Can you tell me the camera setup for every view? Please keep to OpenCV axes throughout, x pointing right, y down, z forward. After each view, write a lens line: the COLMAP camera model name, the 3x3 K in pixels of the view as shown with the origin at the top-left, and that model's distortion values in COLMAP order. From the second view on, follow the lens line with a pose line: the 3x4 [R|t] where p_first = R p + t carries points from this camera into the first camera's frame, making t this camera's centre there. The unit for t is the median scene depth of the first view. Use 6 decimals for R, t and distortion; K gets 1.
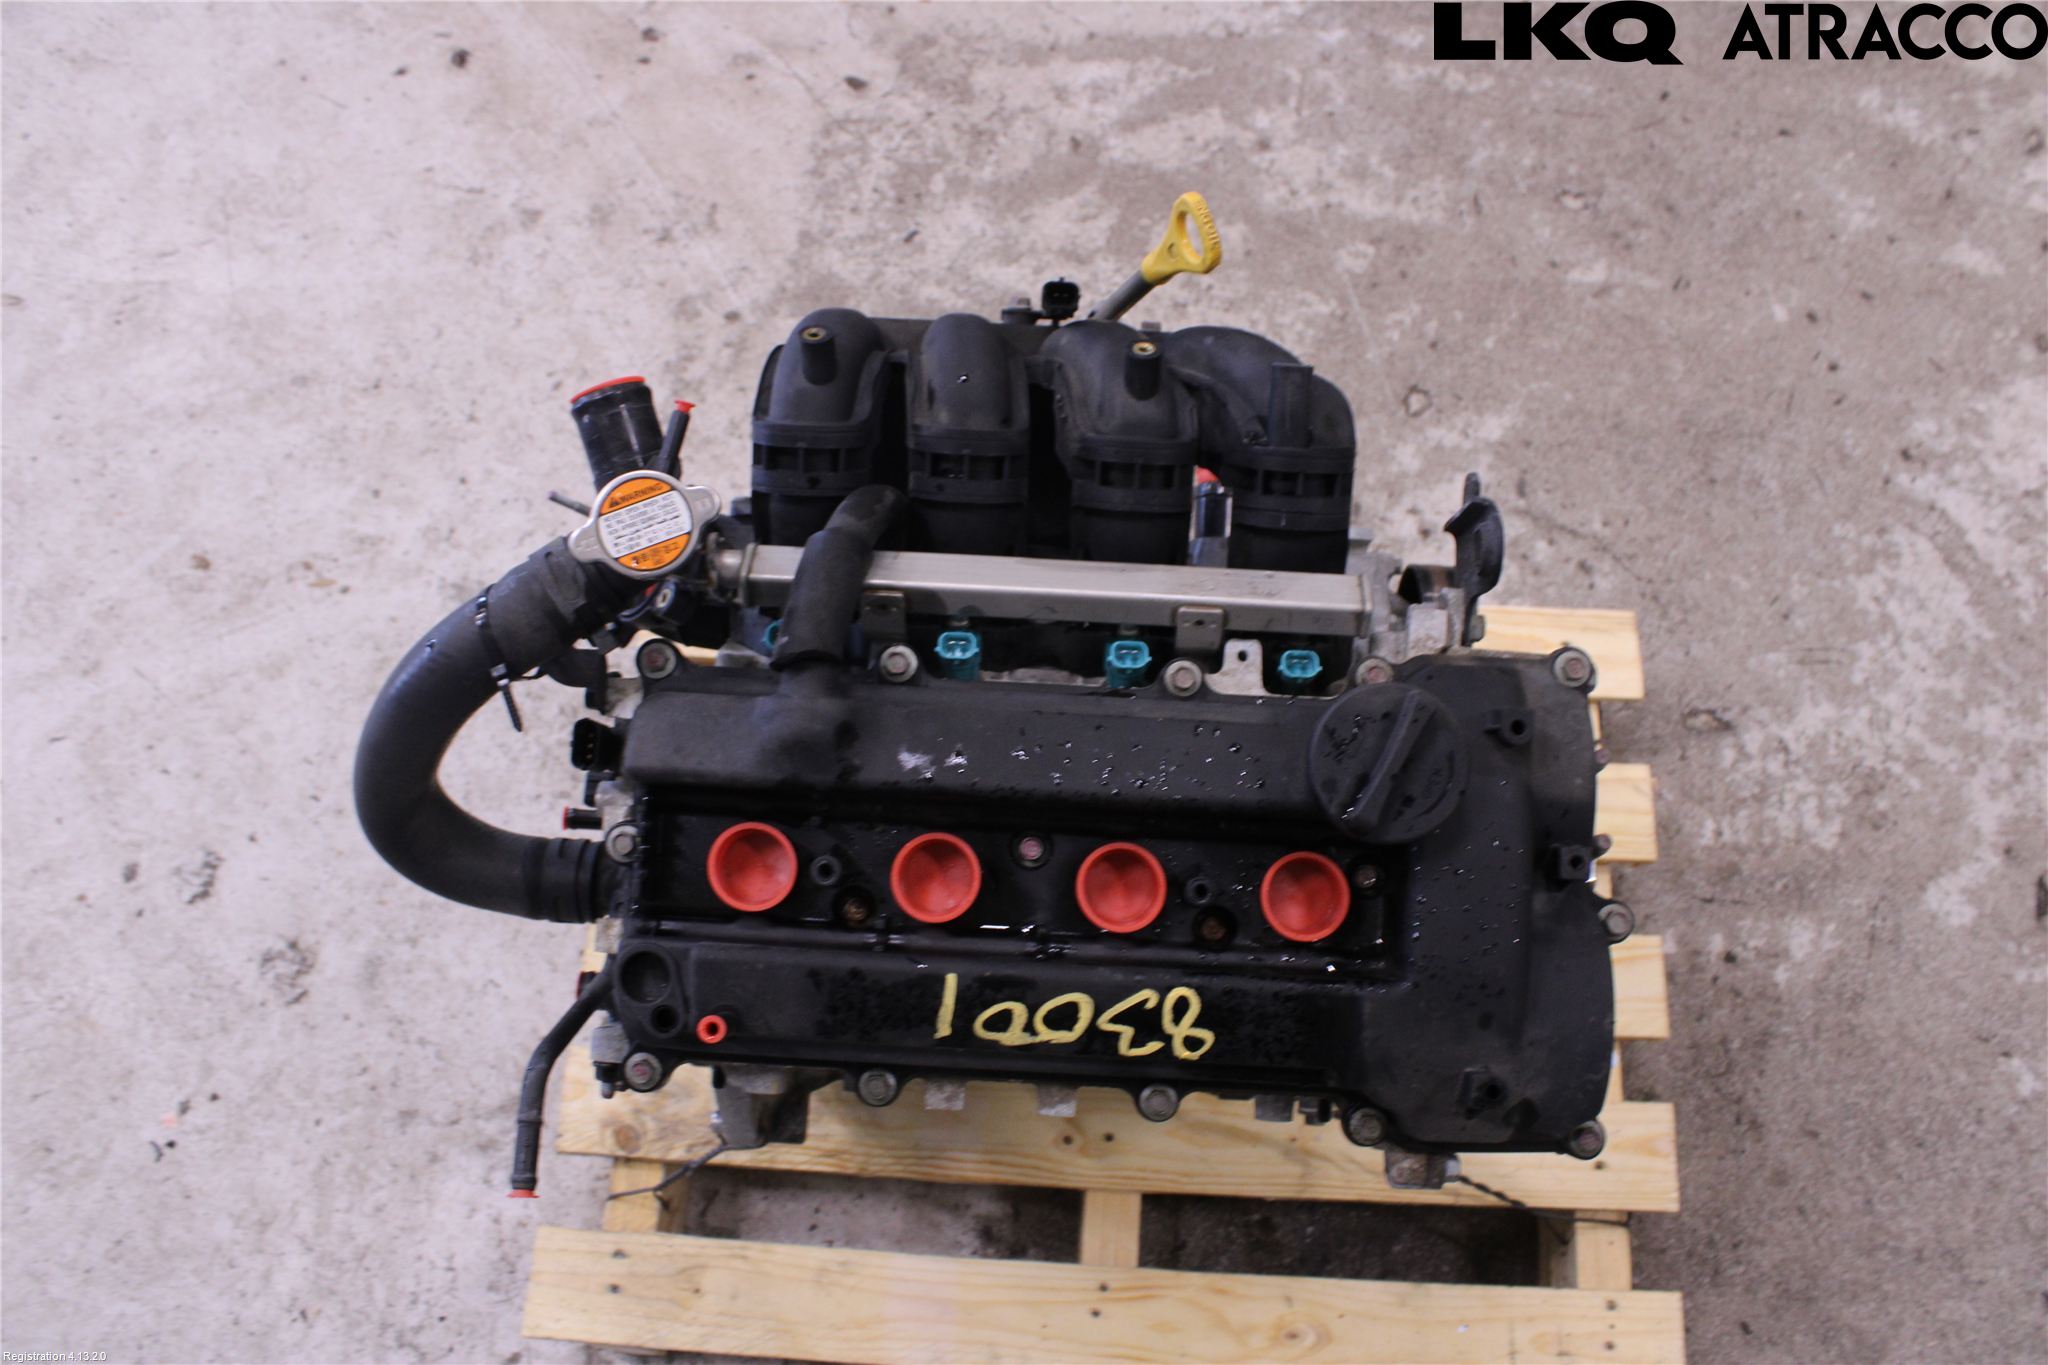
lens RADIAL K [[1706.6, 0, 1028.3], [0, 1706.6, 687.0], [0, 0, 1]] dist [-0.164370, 0.136120]
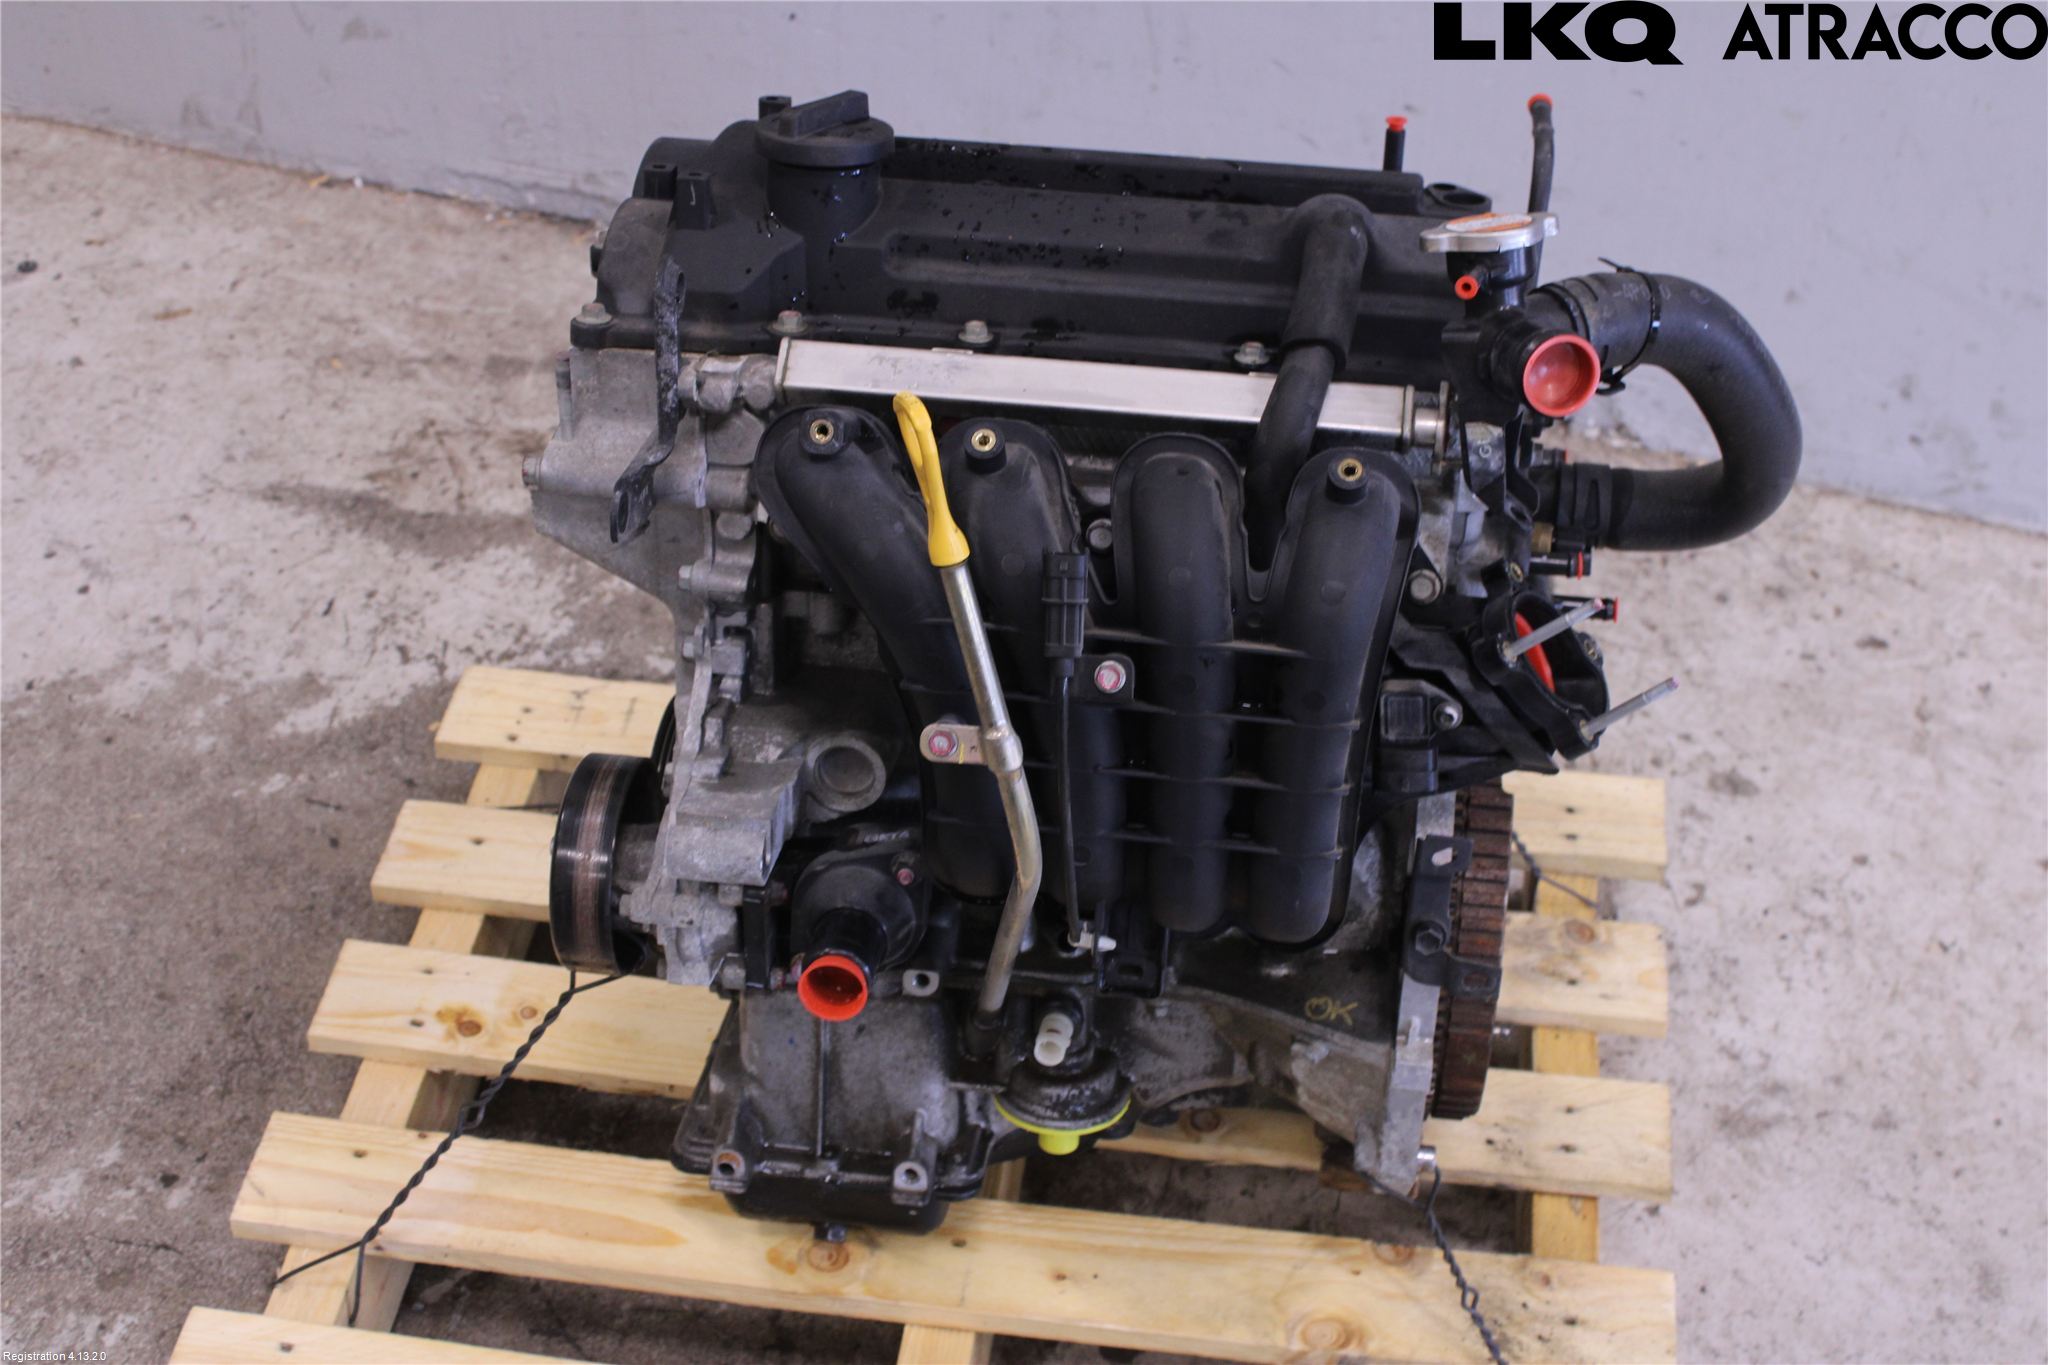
lens RADIAL K [[2883.0, 0, 1140.2], [0, 2883.0, 681.7], [0, 0, 1]] dist [-0.059917, 0.028333]
pose [[-0.998759, -0.046294, 0.018381, -0.027369], [0.032371, -0.322798, 0.945914, -0.925482], [-0.037856, 0.945335, 0.323896, 0.334947]]
